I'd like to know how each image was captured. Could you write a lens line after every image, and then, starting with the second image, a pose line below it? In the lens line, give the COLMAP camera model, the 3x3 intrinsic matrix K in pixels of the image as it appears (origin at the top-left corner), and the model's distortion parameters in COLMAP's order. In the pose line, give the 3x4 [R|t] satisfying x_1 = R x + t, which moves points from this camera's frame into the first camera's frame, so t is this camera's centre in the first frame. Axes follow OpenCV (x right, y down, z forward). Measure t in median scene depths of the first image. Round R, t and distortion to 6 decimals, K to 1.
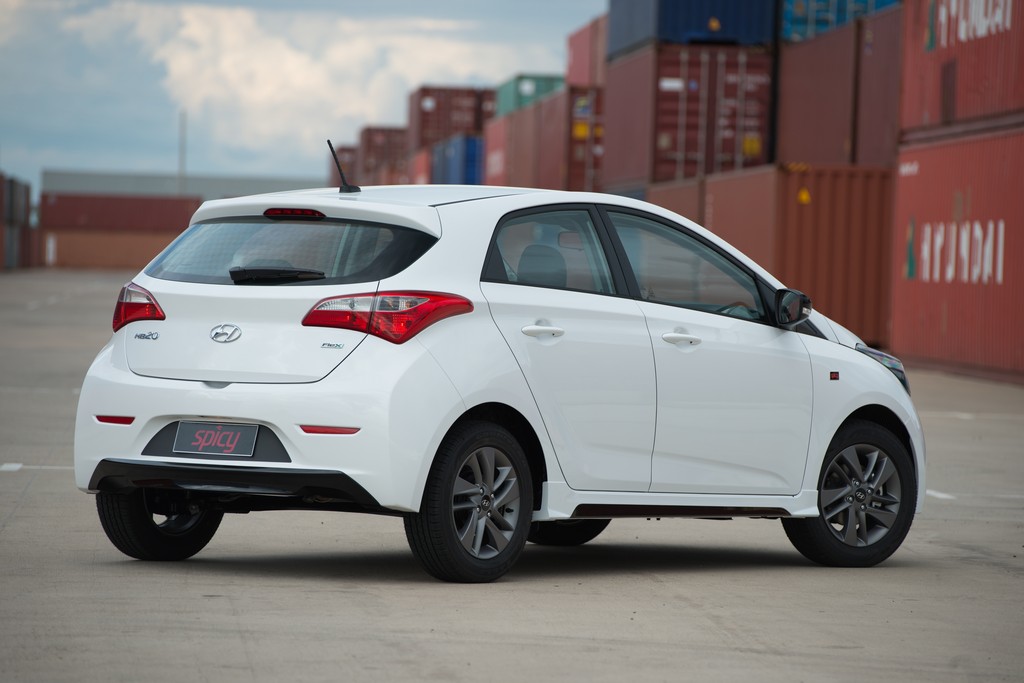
lens RADIAL K [[7437.8, 0, 512.0], [0, 7437.8, 341.5], [0, 0, 1]] dist [4.822970, 31.738681]
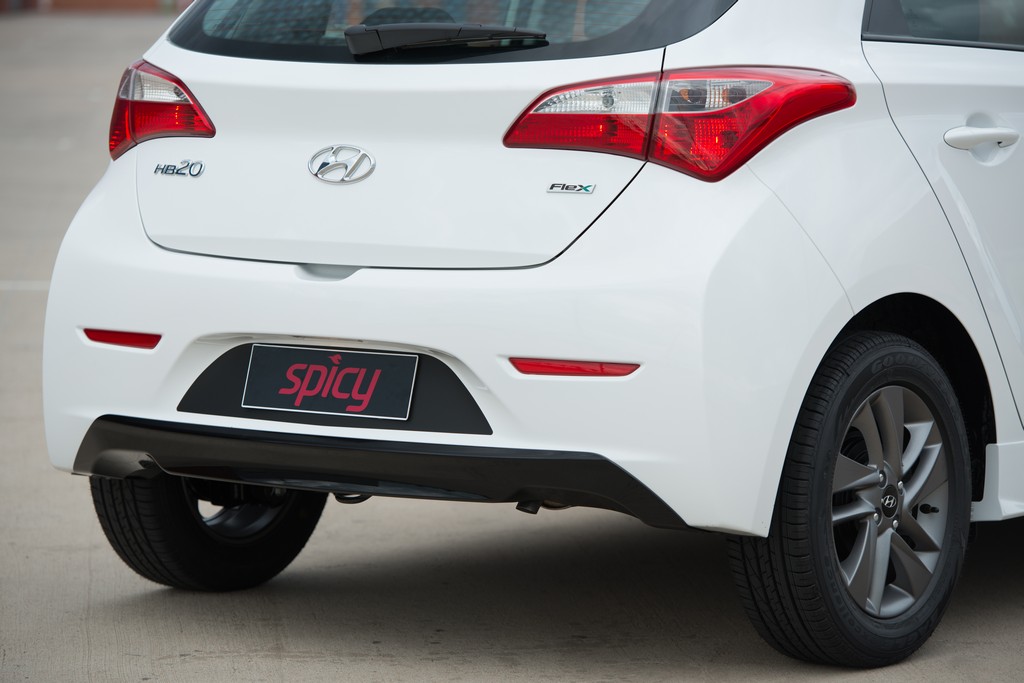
lens RADIAL K [[5225.6, 0, 512.0], [0, 5225.6, 341.5], [0, 0, 1]] dist [0.009454, 2.939693]
pose [[0.999032, -0.029101, 0.032976, -0.038702], [0.027037, 0.997747, 0.061397, -0.010078], [-0.034688, -0.060446, 0.997569, 0.661482]]
